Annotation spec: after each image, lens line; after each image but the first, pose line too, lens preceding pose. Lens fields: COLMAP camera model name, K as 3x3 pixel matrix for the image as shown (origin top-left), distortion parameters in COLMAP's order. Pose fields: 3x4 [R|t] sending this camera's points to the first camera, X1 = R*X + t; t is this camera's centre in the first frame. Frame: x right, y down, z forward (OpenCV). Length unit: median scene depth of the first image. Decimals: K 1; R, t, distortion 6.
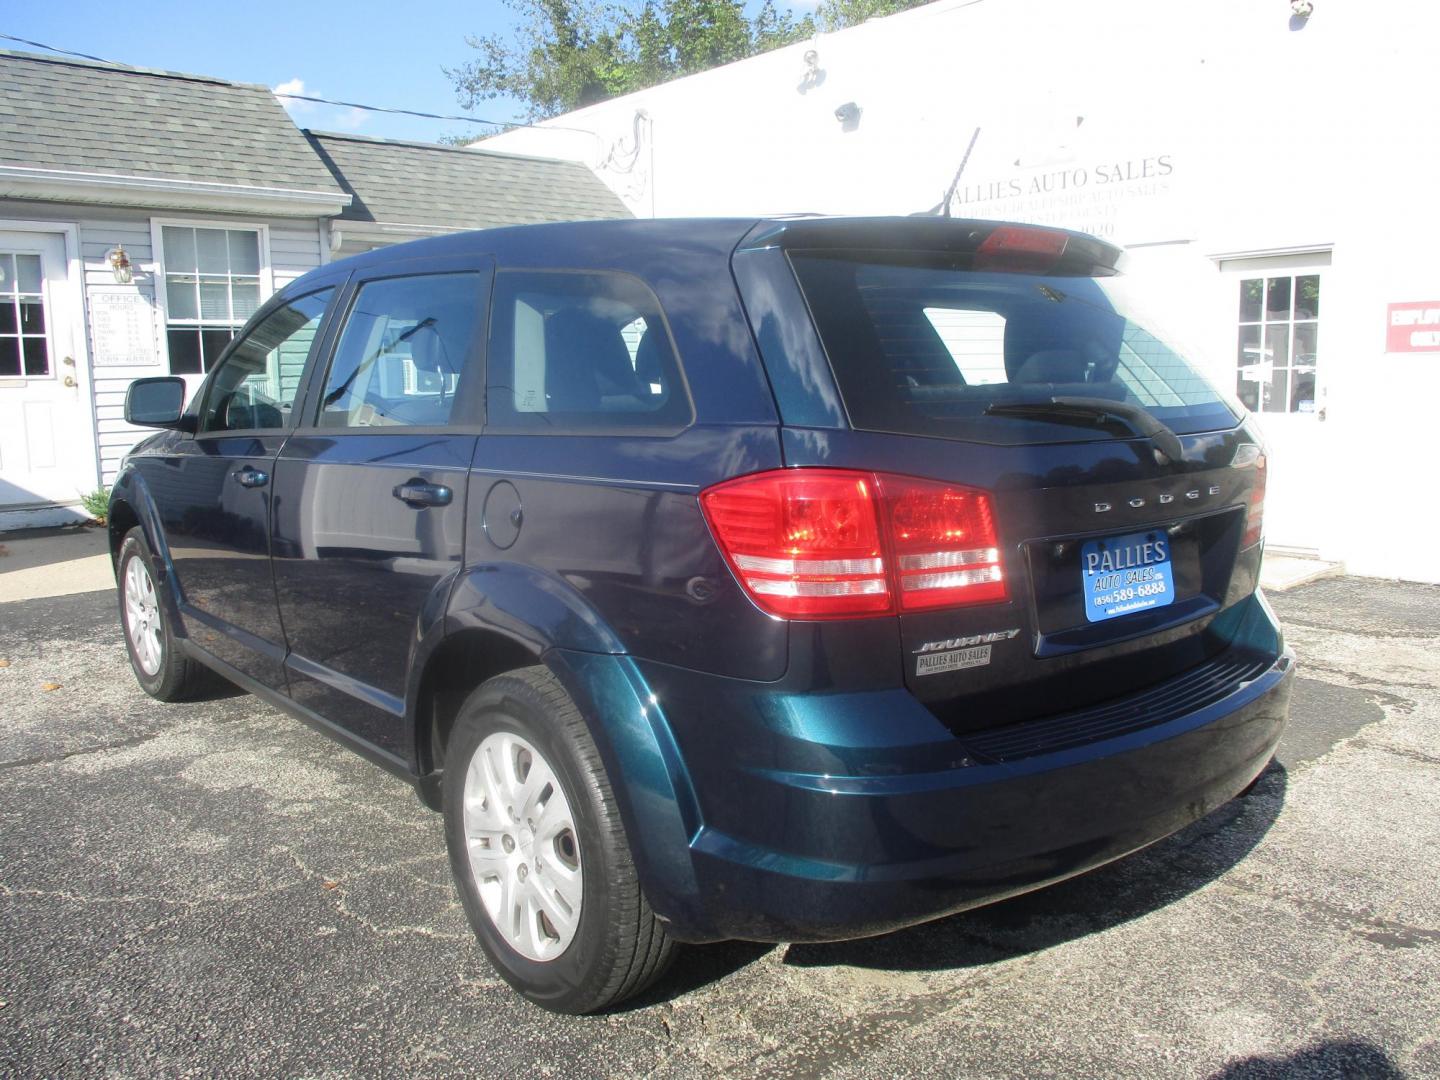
lens RADIAL K [[1198.6, 0, 720.0], [0, 1198.6, 540.0], [0, 0, 1]] dist [-0.029109, 0.007521]
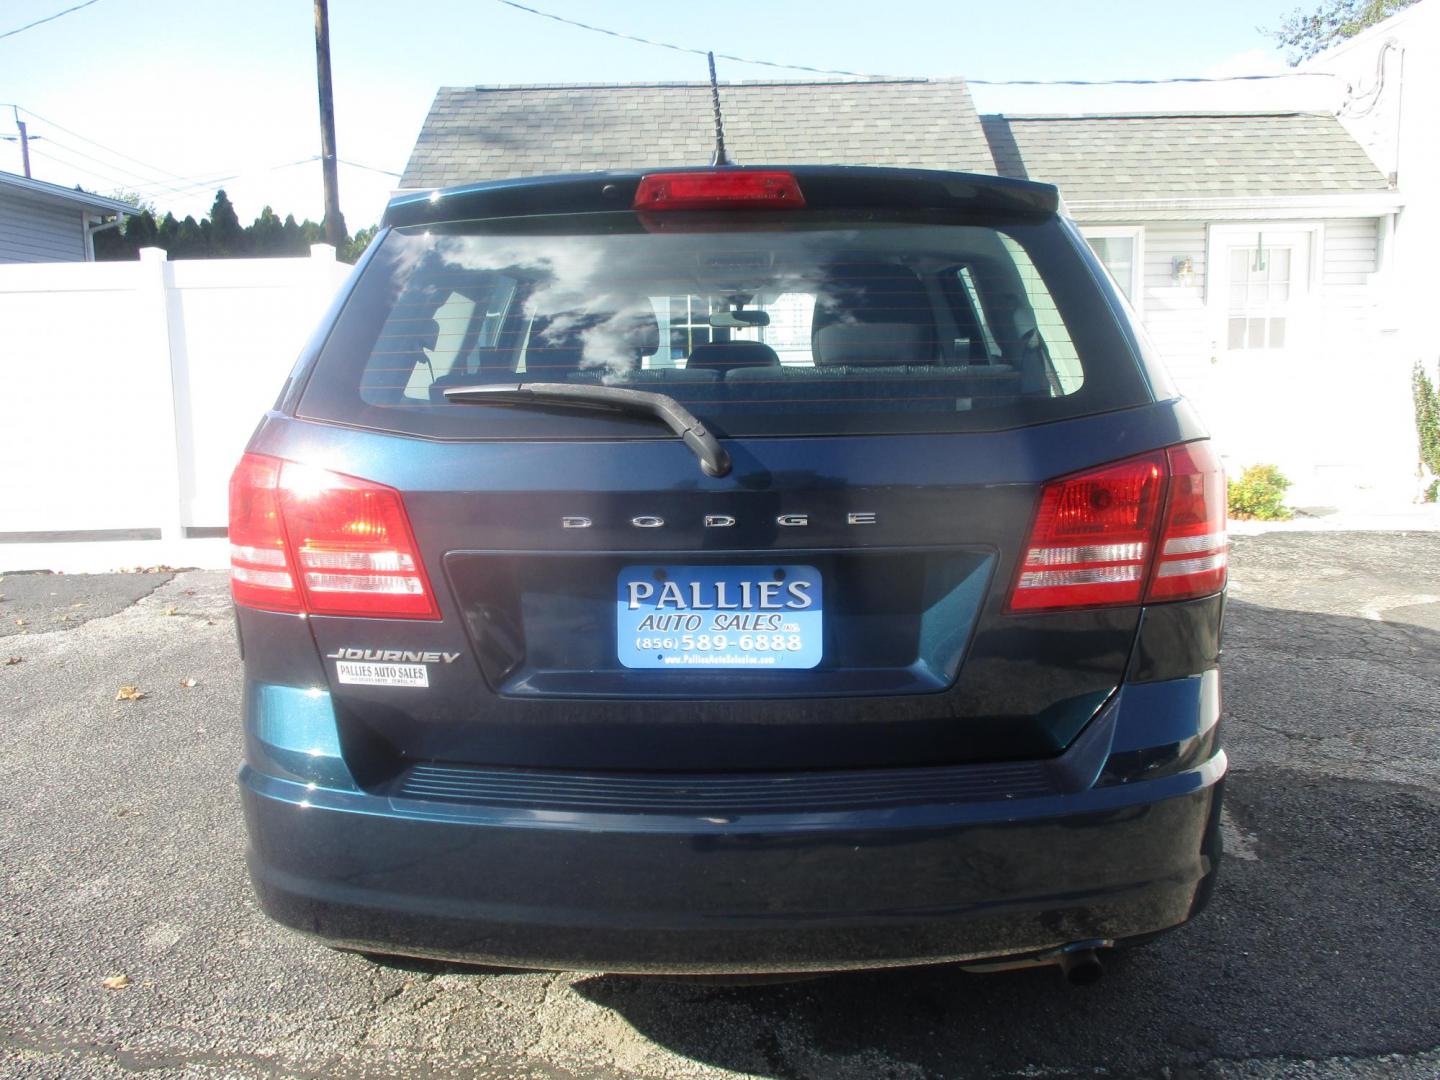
lens RADIAL K [[1198.6, 0, 720.0], [0, 1198.6, 540.0], [0, 0, 1]] dist [-0.029109, 0.007521]
pose [[0.747431, 0.097157, -0.657196, 0.447906], [-0.087770, 0.995018, 0.047278, -0.030146], [0.658516, 0.022345, 0.752235, 0.225516]]
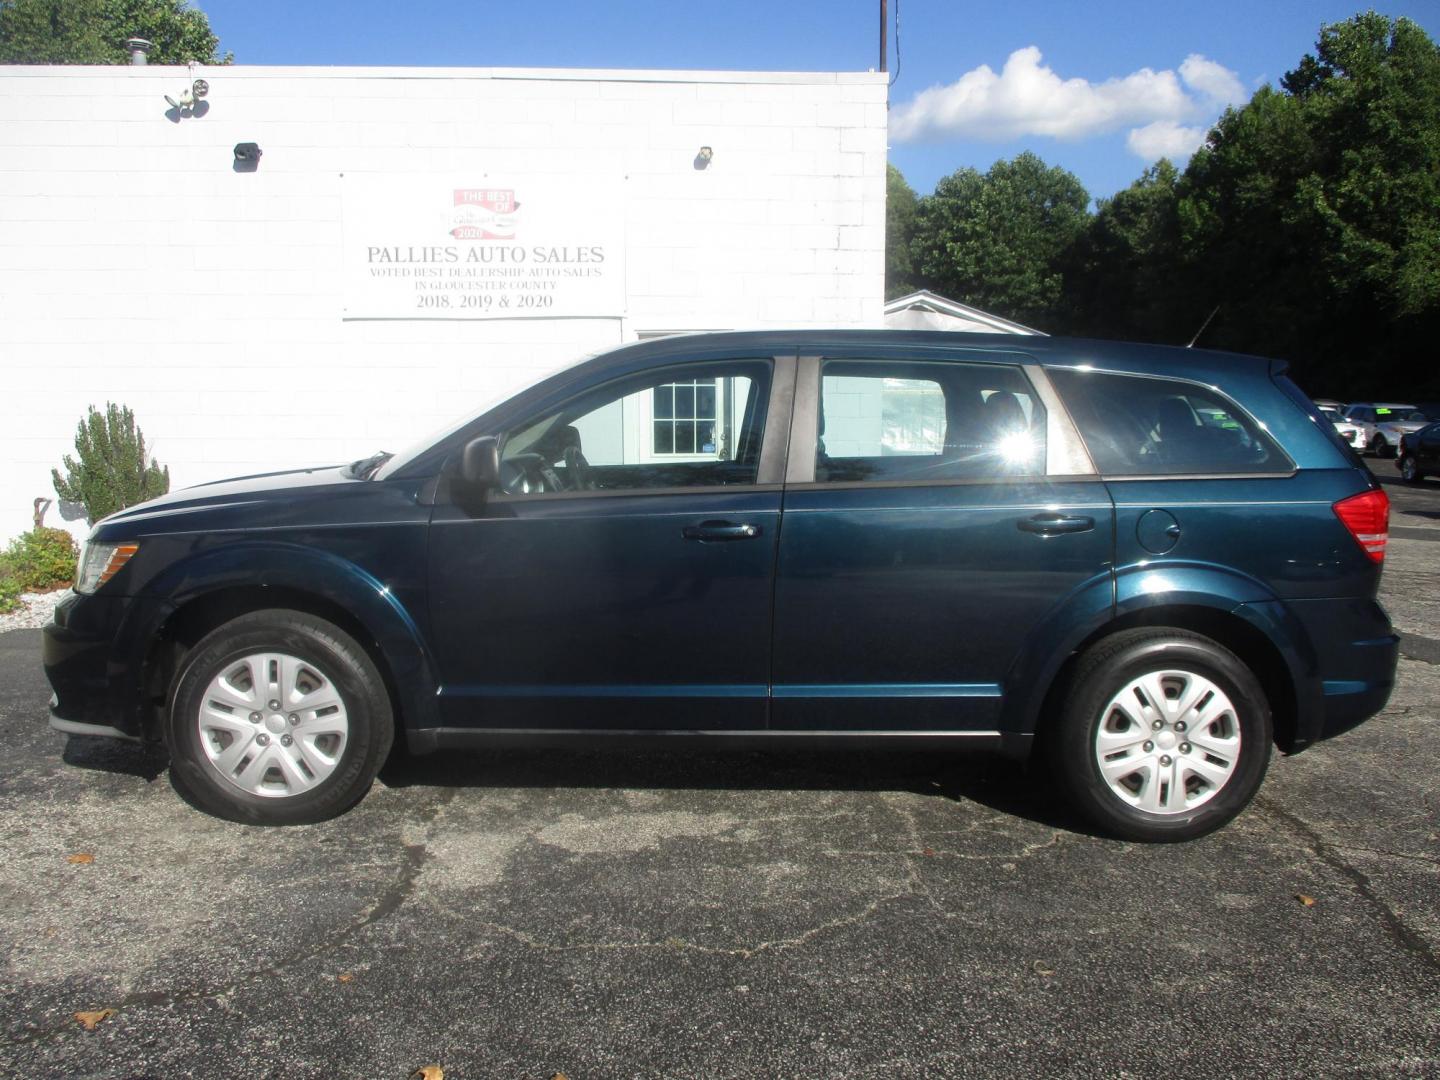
lens RADIAL K [[1198.6, 0, 720.0], [0, 1198.6, 540.0], [0, 0, 1]] dist [-0.029109, 0.007521]
pose [[0.628470, -0.072886, 0.774412, -1.048689], [0.097494, 0.995130, 0.014538, -0.052366], [-0.771700, 0.066364, 0.632515, 0.274110]]
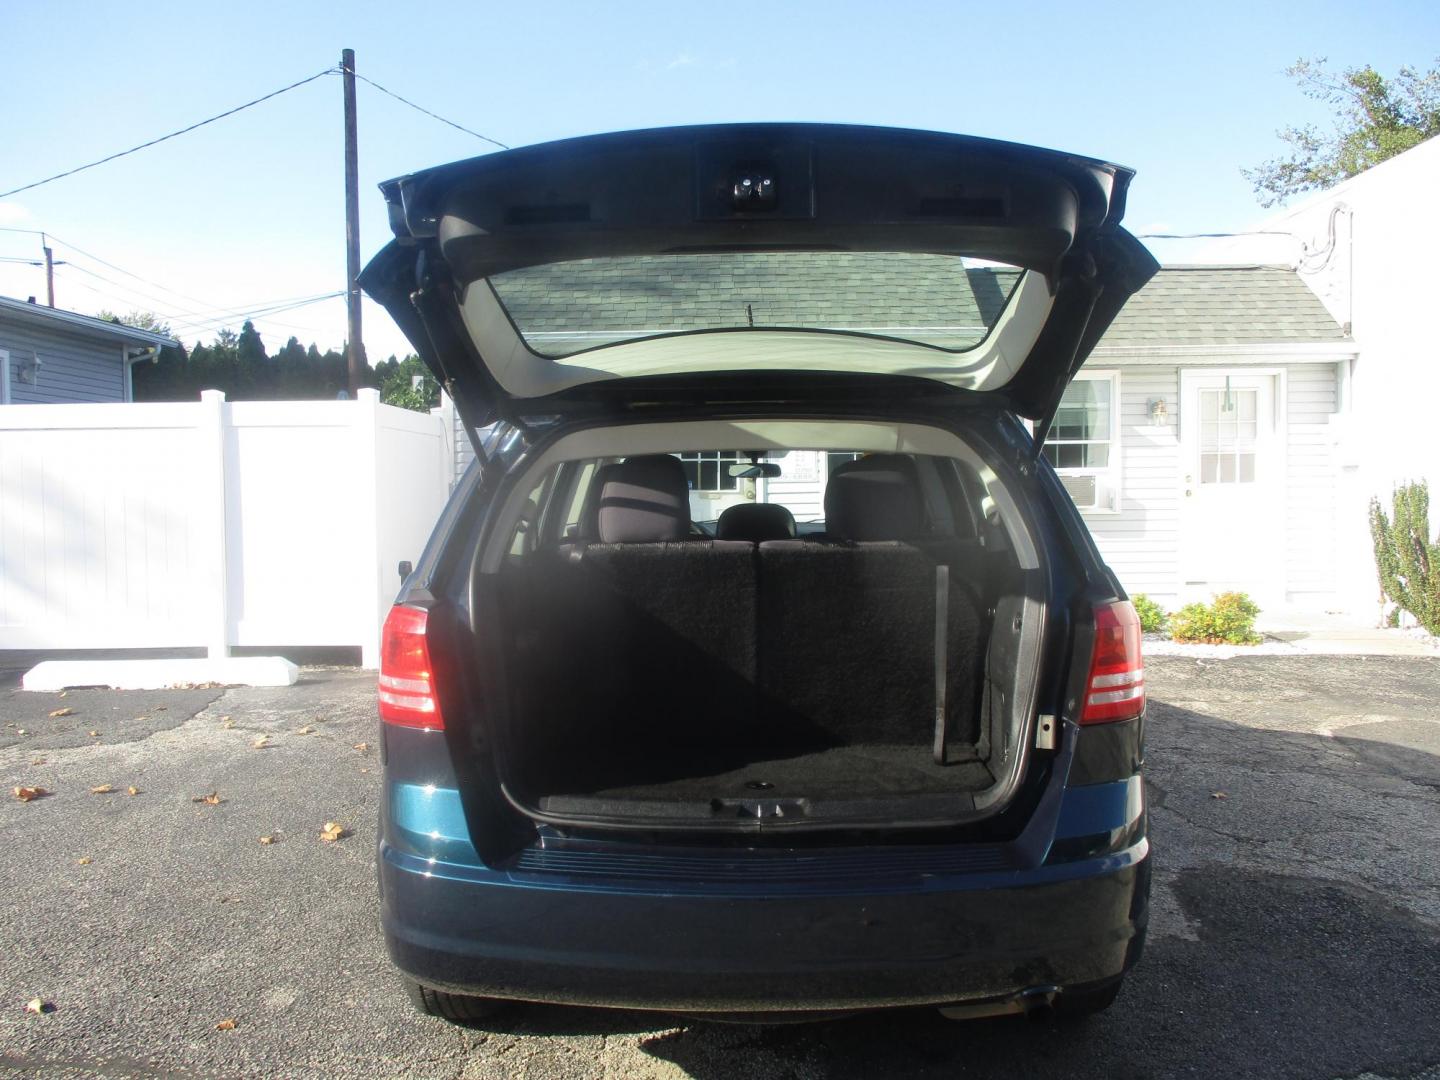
lens RADIAL K [[1207.4, 0, 713.1], [0, 1207.4, 533.6], [0, 0, 1]] dist [-0.023770, -0.002180]
pose [[0.744977, 0.033466, -0.666250, 0.546006], [-0.092388, 0.994292, -0.053361, -0.044606], [0.660661, 0.101306, 0.743817, 0.078747]]
